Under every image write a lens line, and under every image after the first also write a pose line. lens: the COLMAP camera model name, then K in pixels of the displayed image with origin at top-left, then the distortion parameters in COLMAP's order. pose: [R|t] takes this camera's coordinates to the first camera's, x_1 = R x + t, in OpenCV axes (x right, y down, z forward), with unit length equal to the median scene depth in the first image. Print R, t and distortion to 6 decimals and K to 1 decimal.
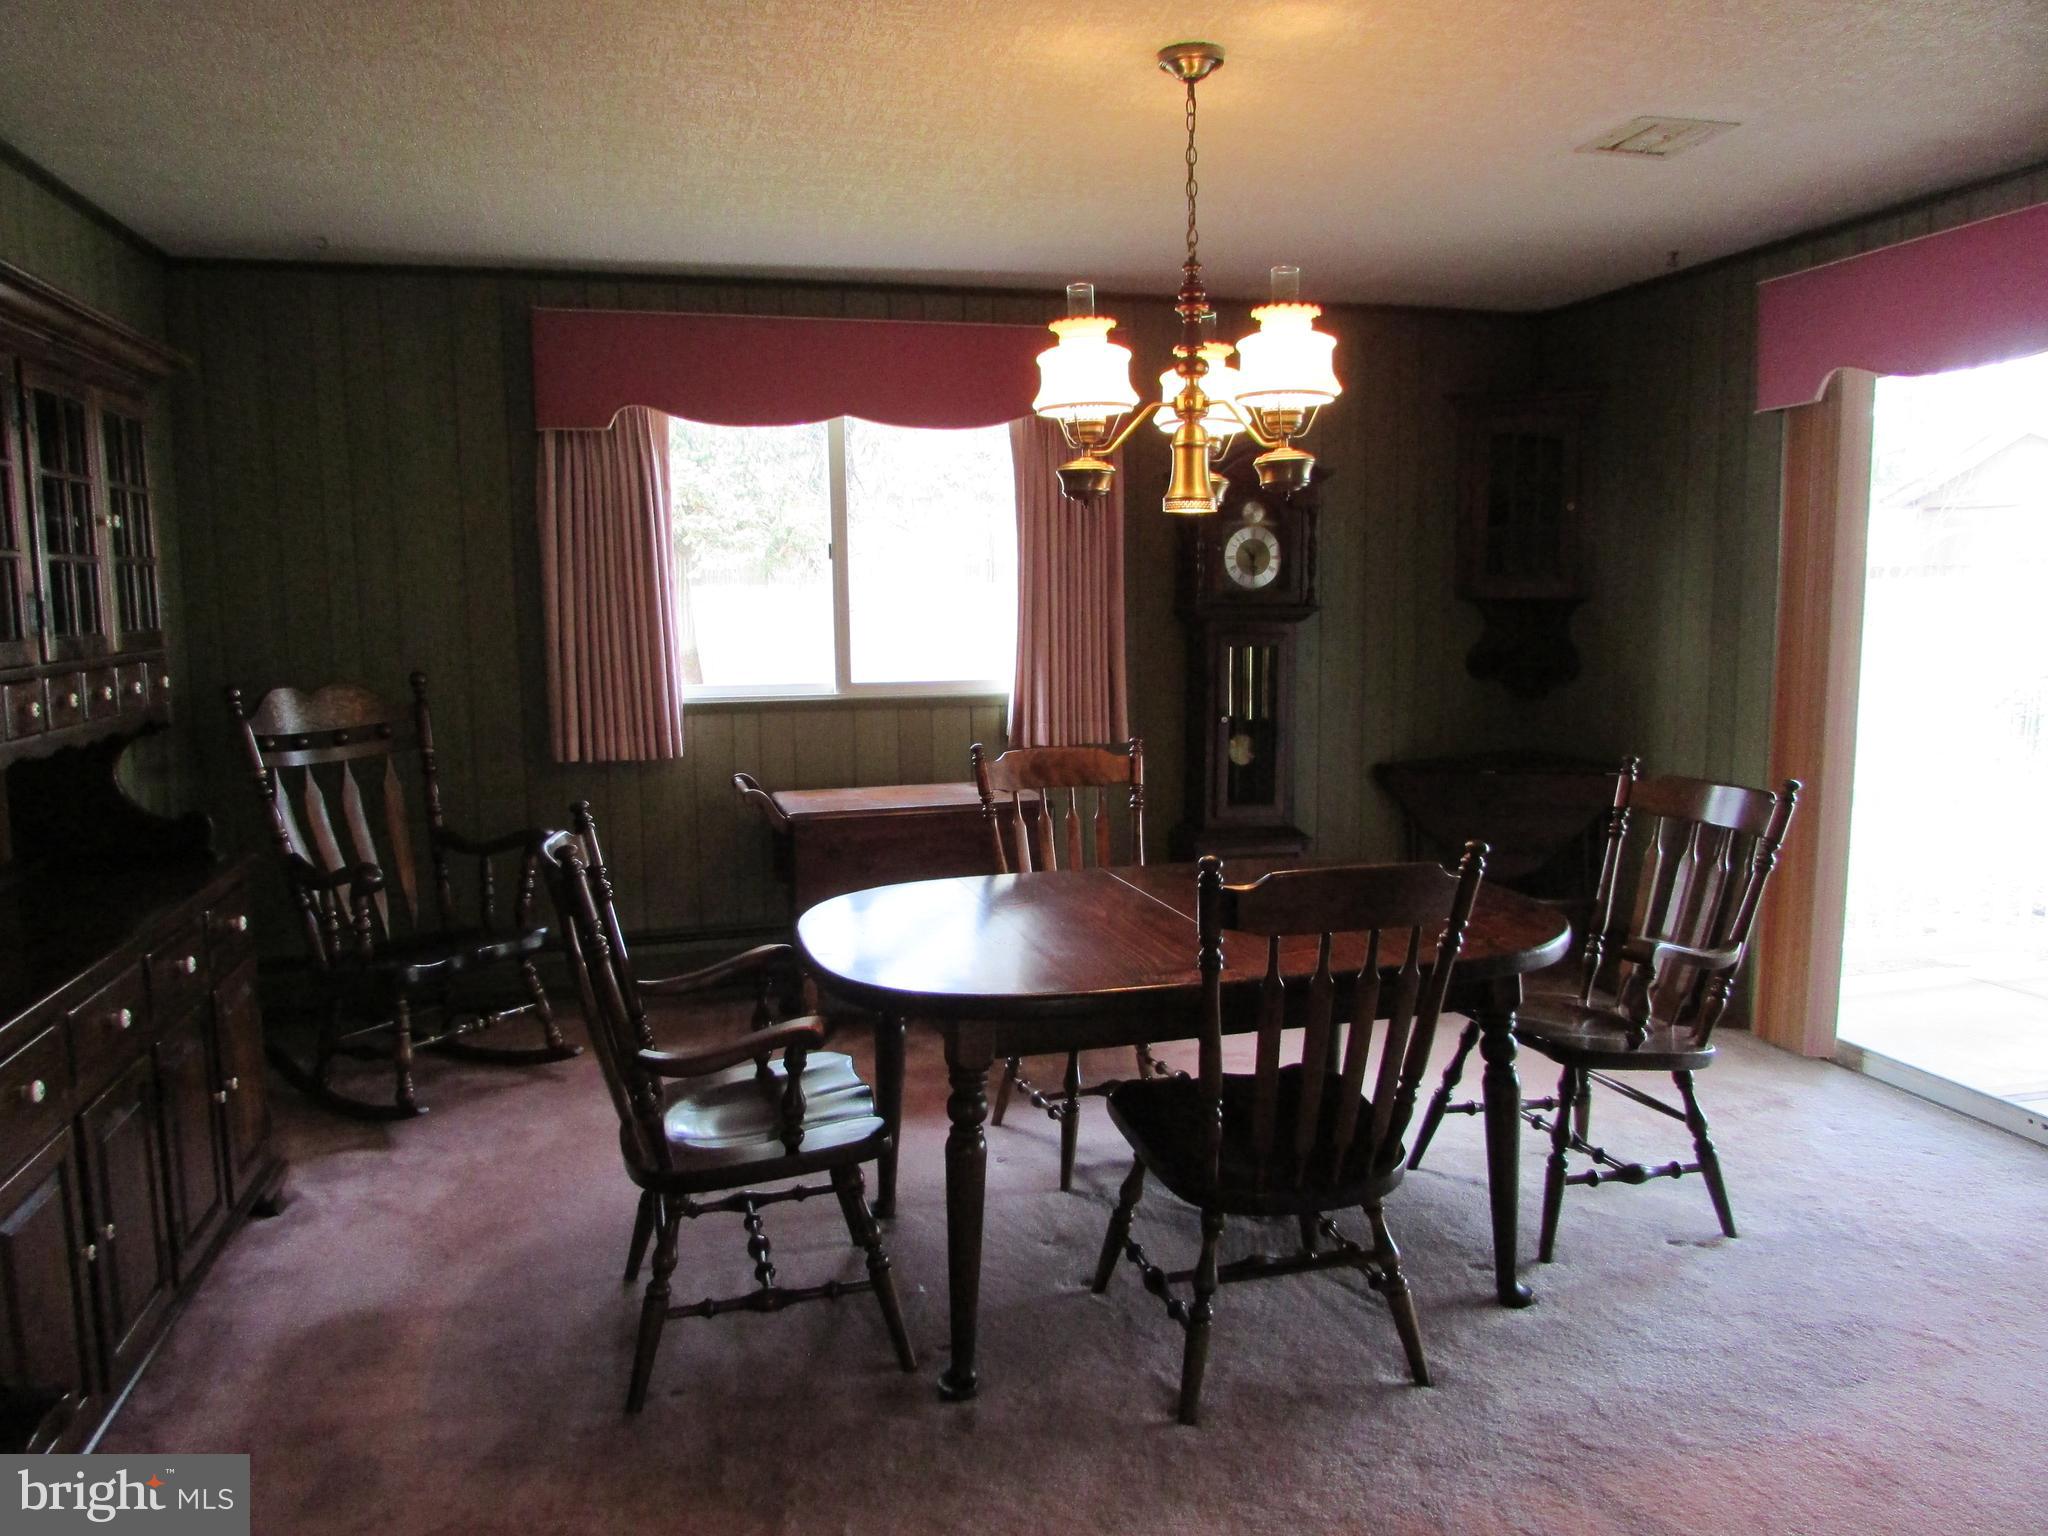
lens RADIAL K [[1472.7, 0, 1016.0], [0, 1472.7, 763.6], [0, 0, 1]] dist [-0.027571, 0.013931]
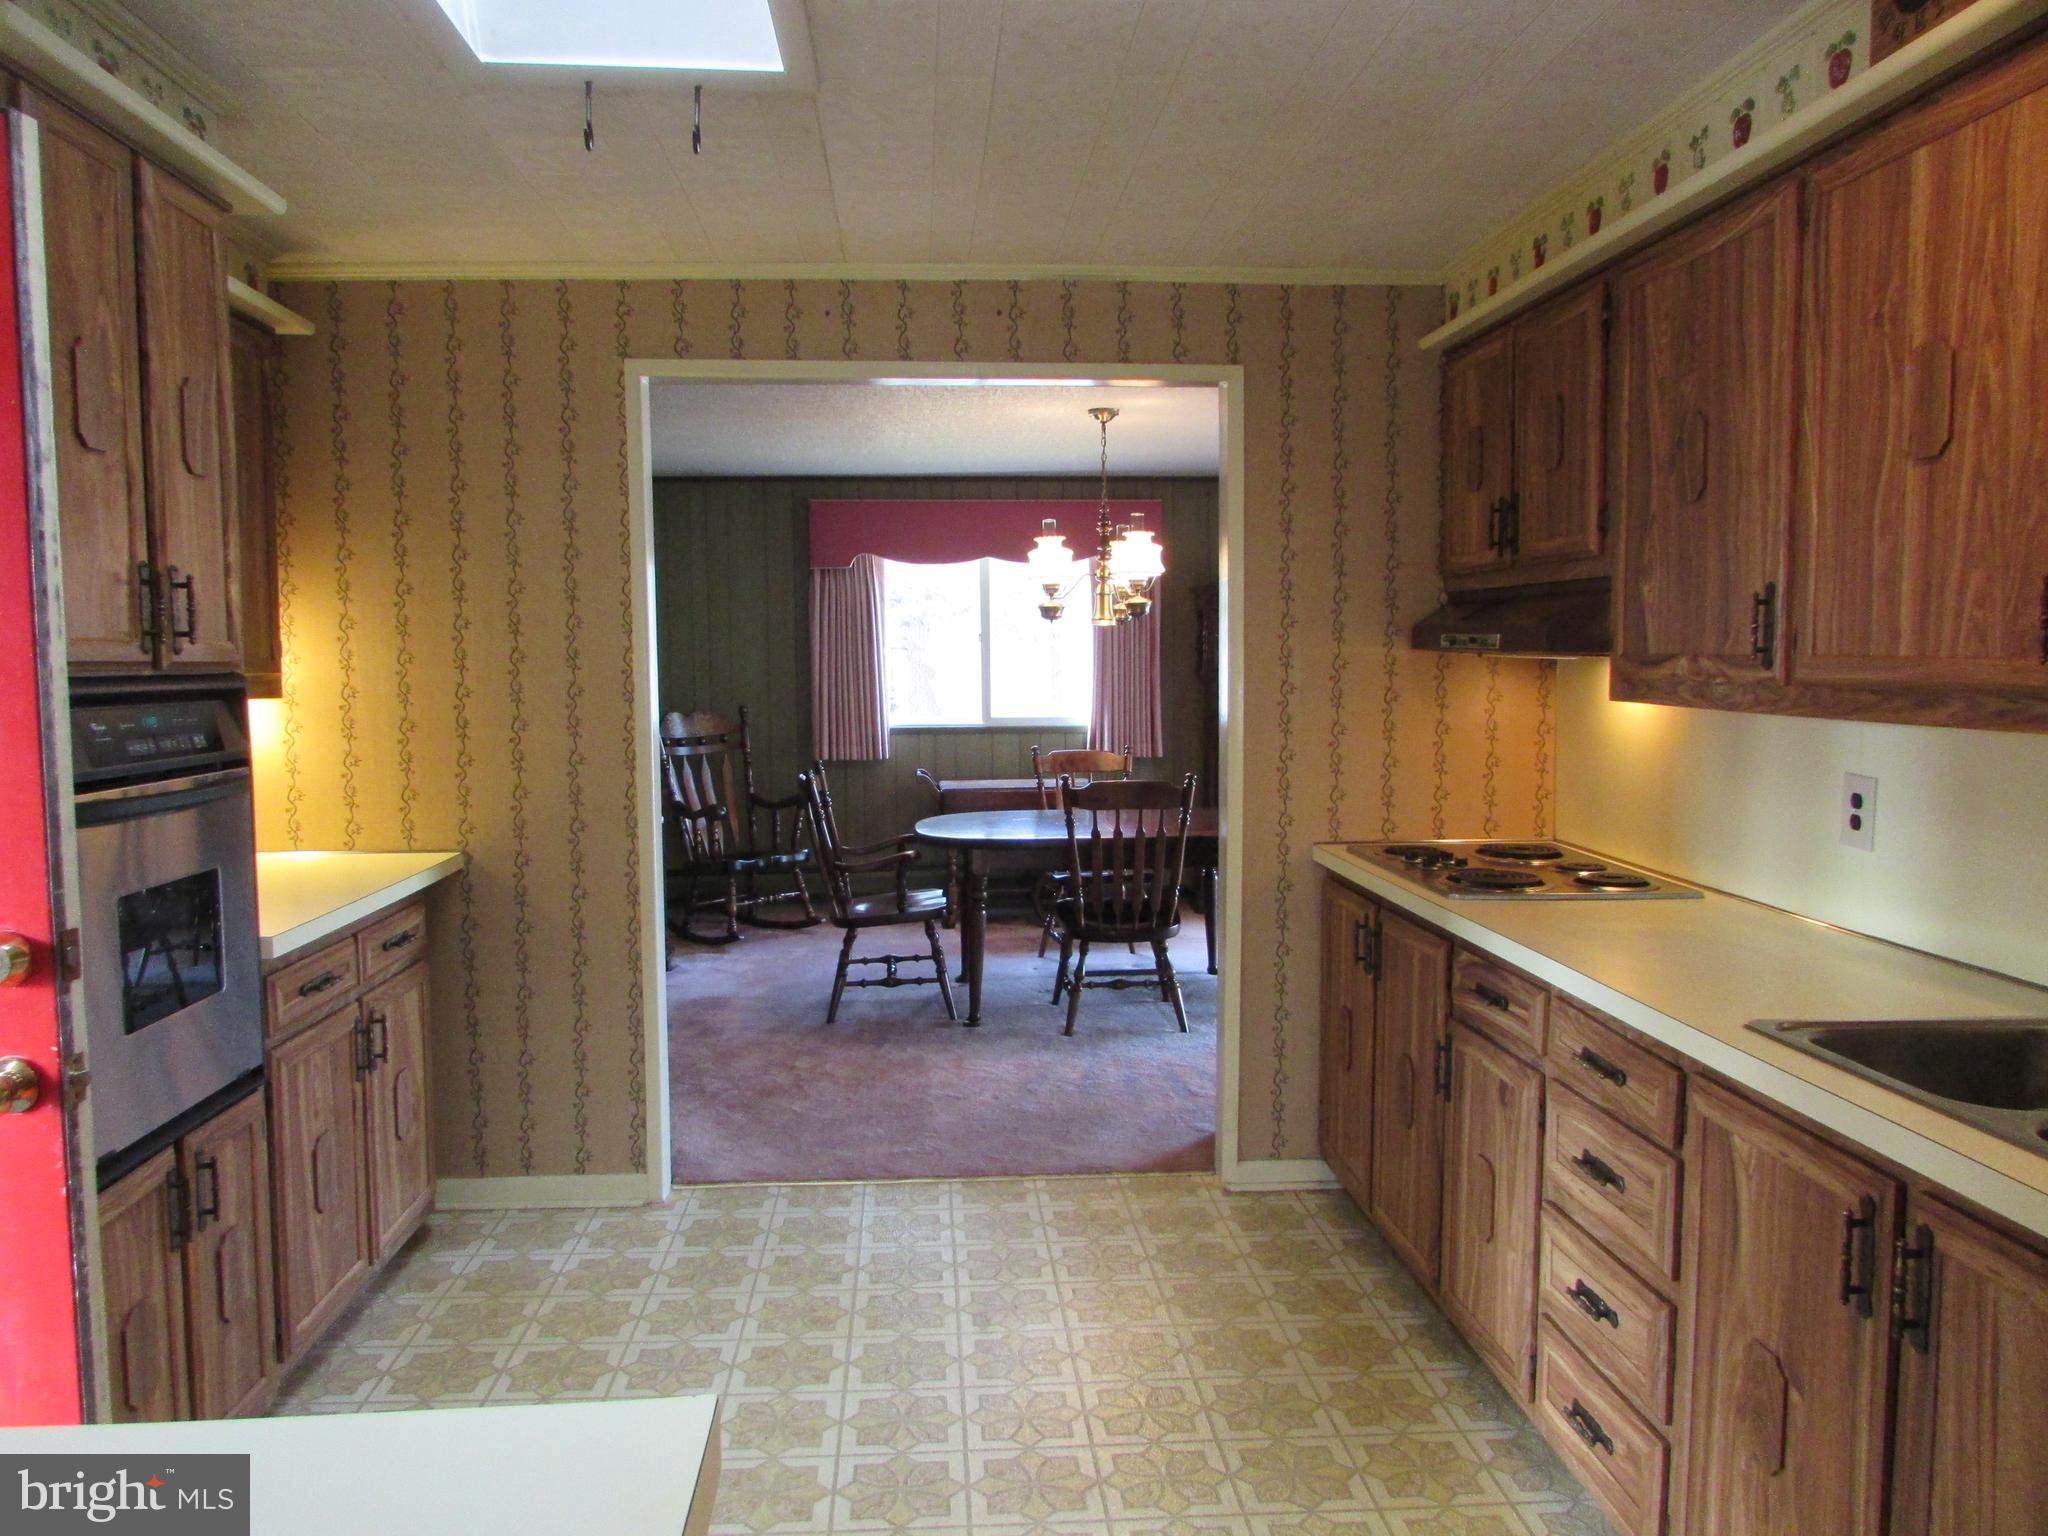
lens RADIAL K [[1472.7, 0, 1029.4], [0, 1472.7, 768.4], [0, 0, 1]] dist [-0.027571, 0.013931]
pose [[0.983581, 0.015711, -0.179782, 0.269370], [-0.023511, 0.998869, -0.041335, 0.081727], [0.178930, 0.044883, 0.982838, -0.723431]]
